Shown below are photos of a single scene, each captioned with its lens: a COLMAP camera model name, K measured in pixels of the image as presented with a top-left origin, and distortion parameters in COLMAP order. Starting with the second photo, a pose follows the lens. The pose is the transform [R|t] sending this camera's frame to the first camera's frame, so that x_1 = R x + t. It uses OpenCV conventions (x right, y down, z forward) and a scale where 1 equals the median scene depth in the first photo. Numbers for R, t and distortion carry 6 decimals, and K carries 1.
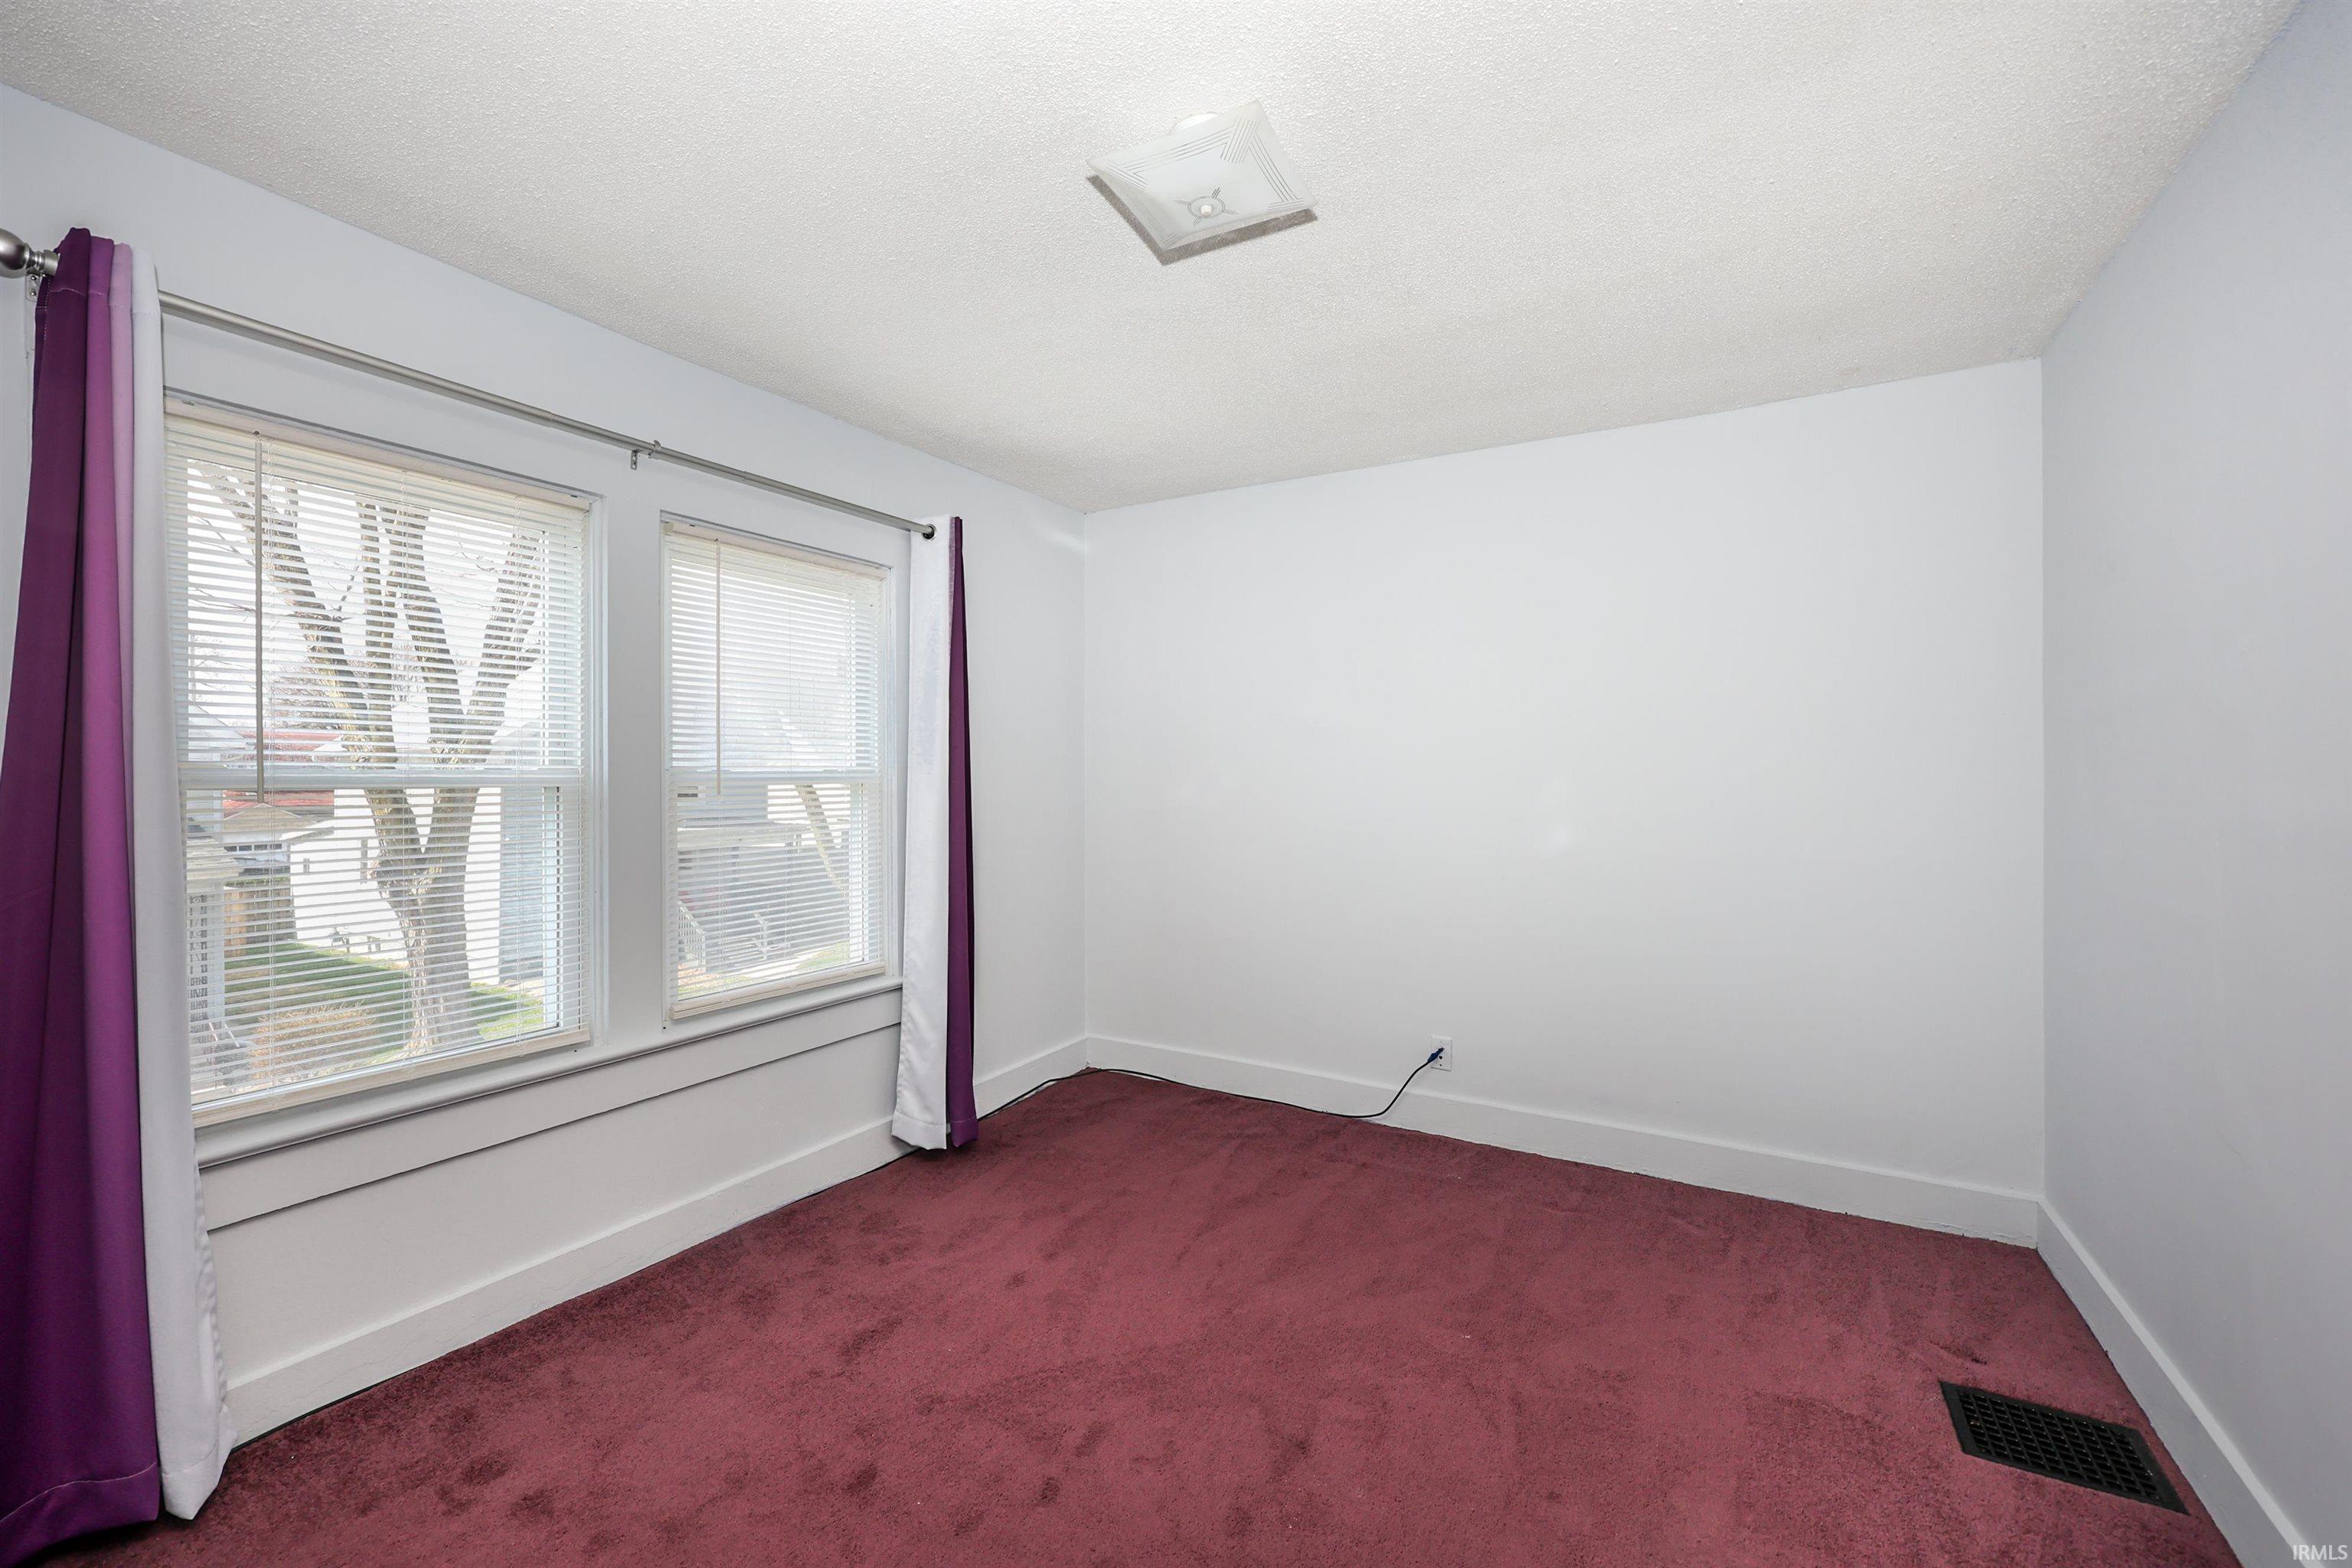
lens RADIAL K [[957.1, 0, 1178.3], [0, 957.1, 782.2], [0, 0, 1]] dist [-0.000623, 0.000376]
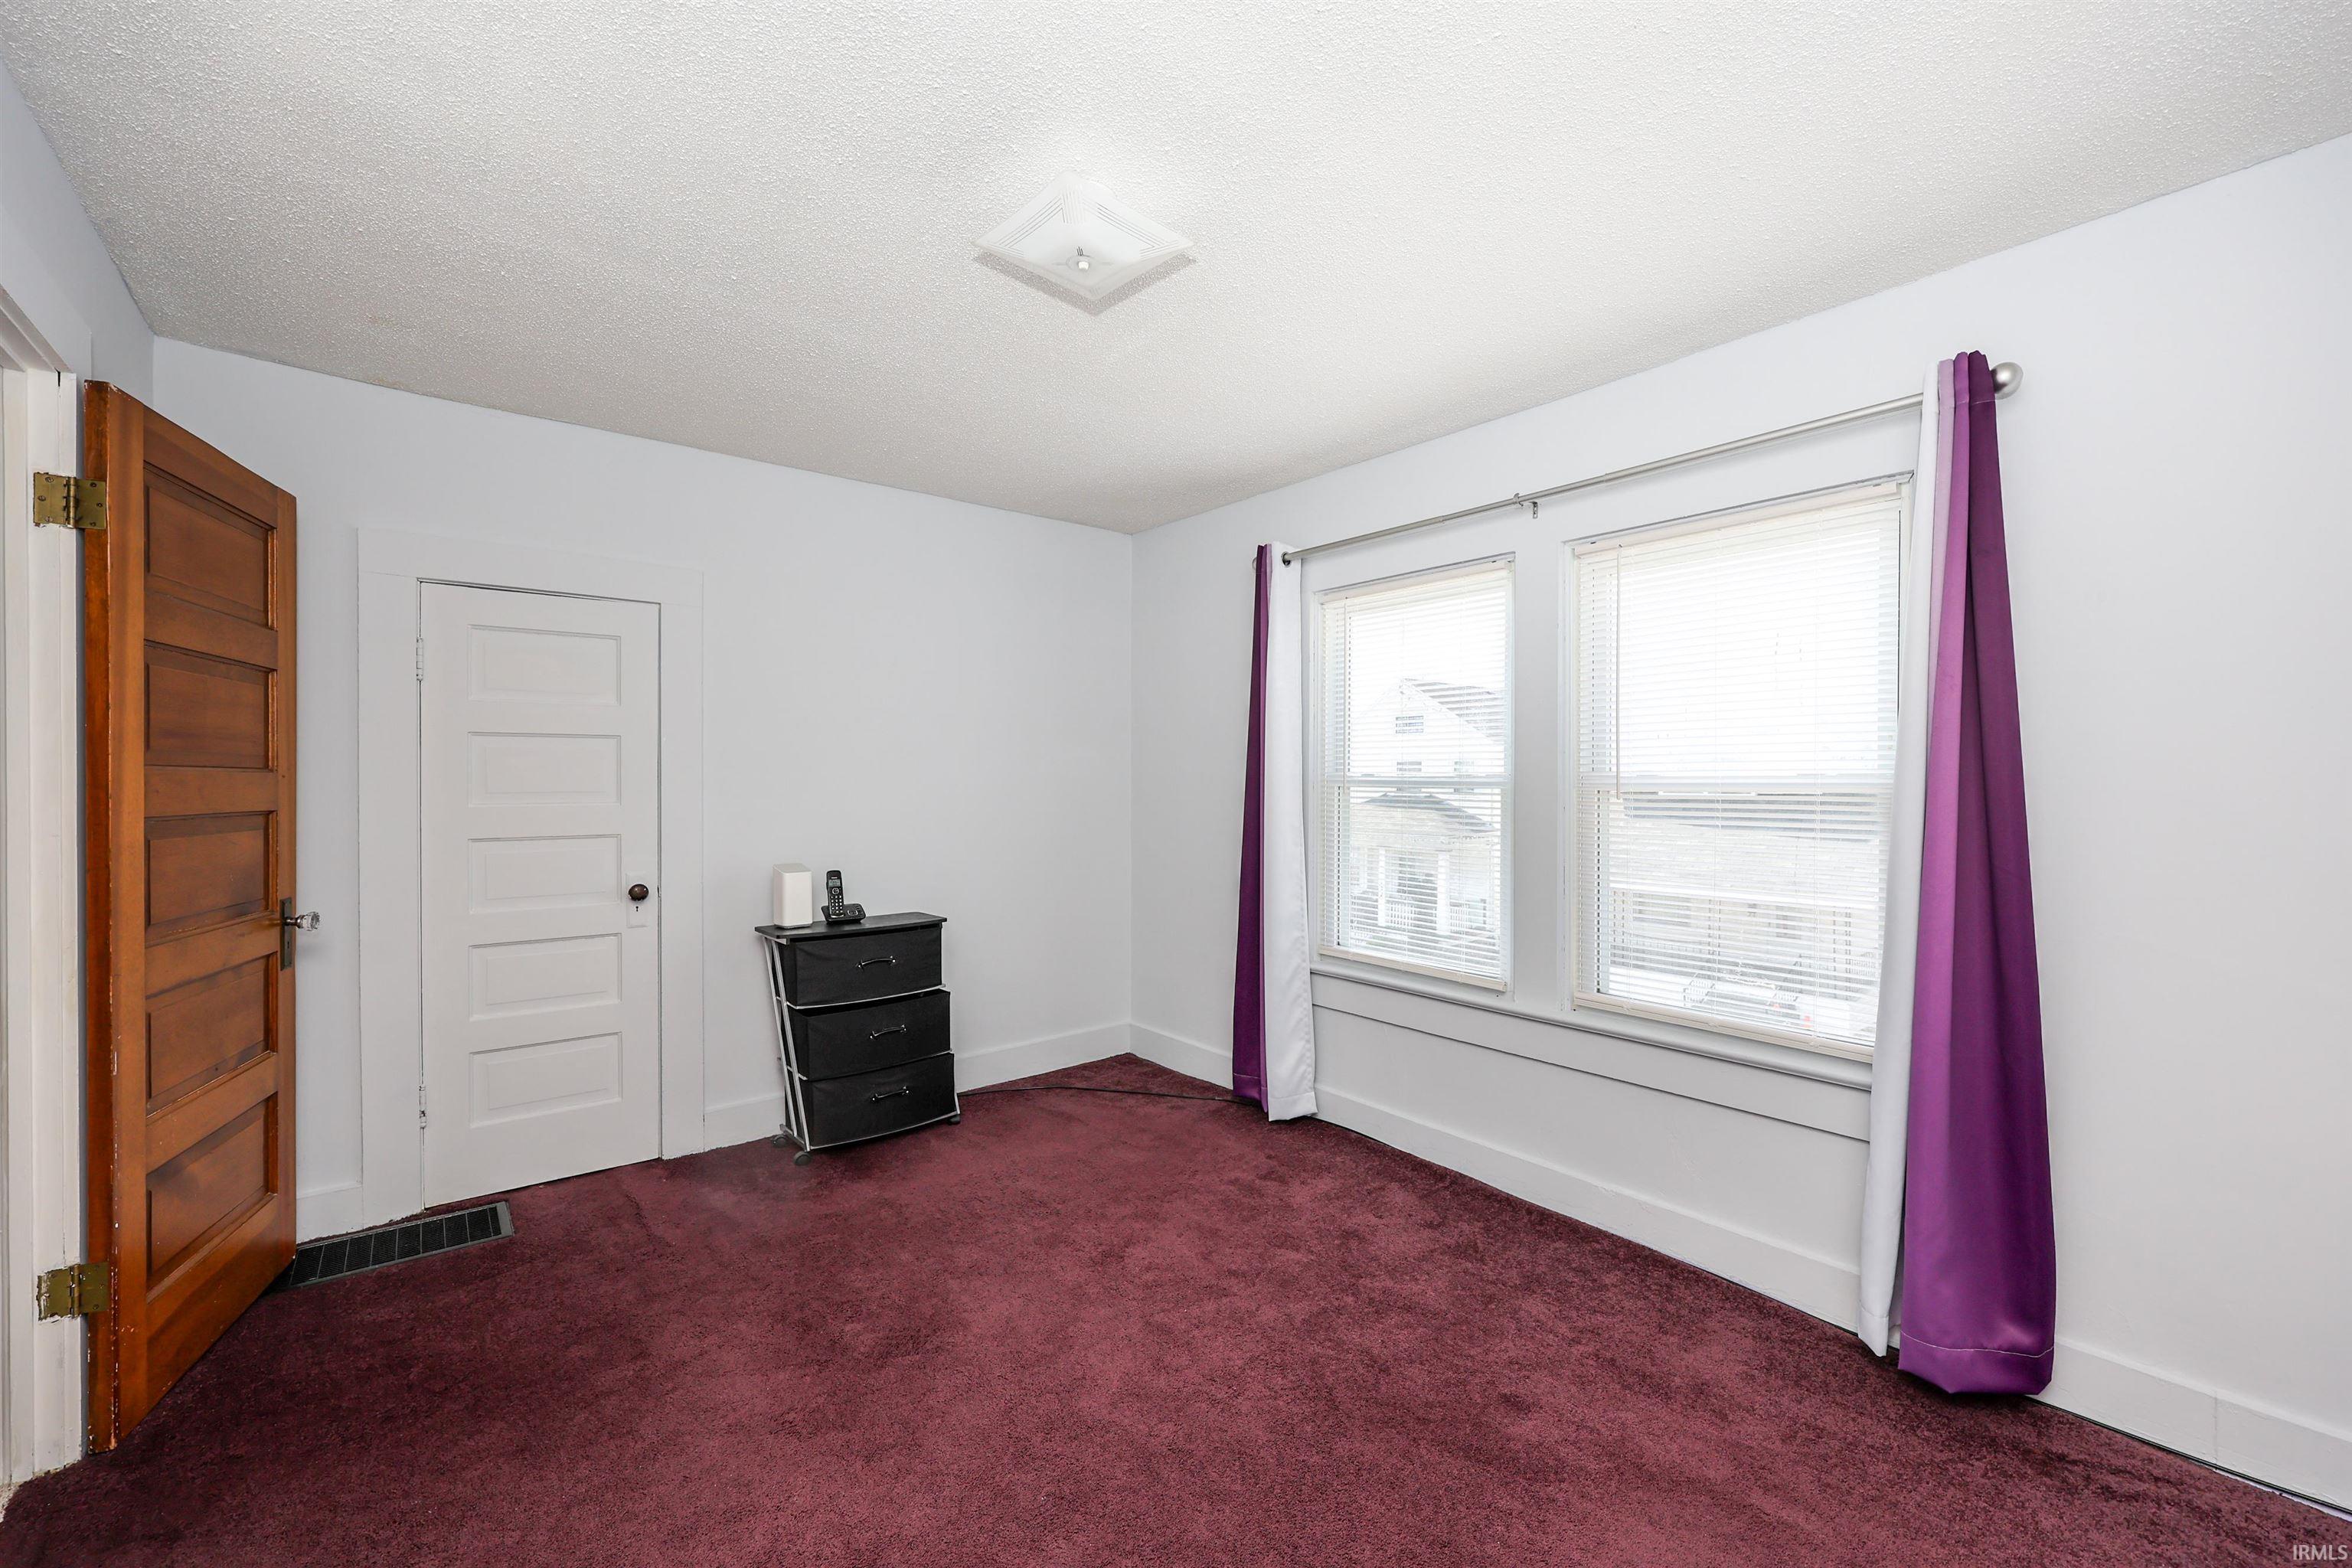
lens RADIAL K [[957.1, 0, 1177.7], [0, 957.1, 785.8], [0, 0, 1]] dist [-0.000623, 0.000376]
pose [[-0.351128, 0.015653, -0.936197, 0.686356], [0.002853, 0.999873, 0.015648, -0.020492], [0.936323, 0.002823, -0.351128, 1.009183]]
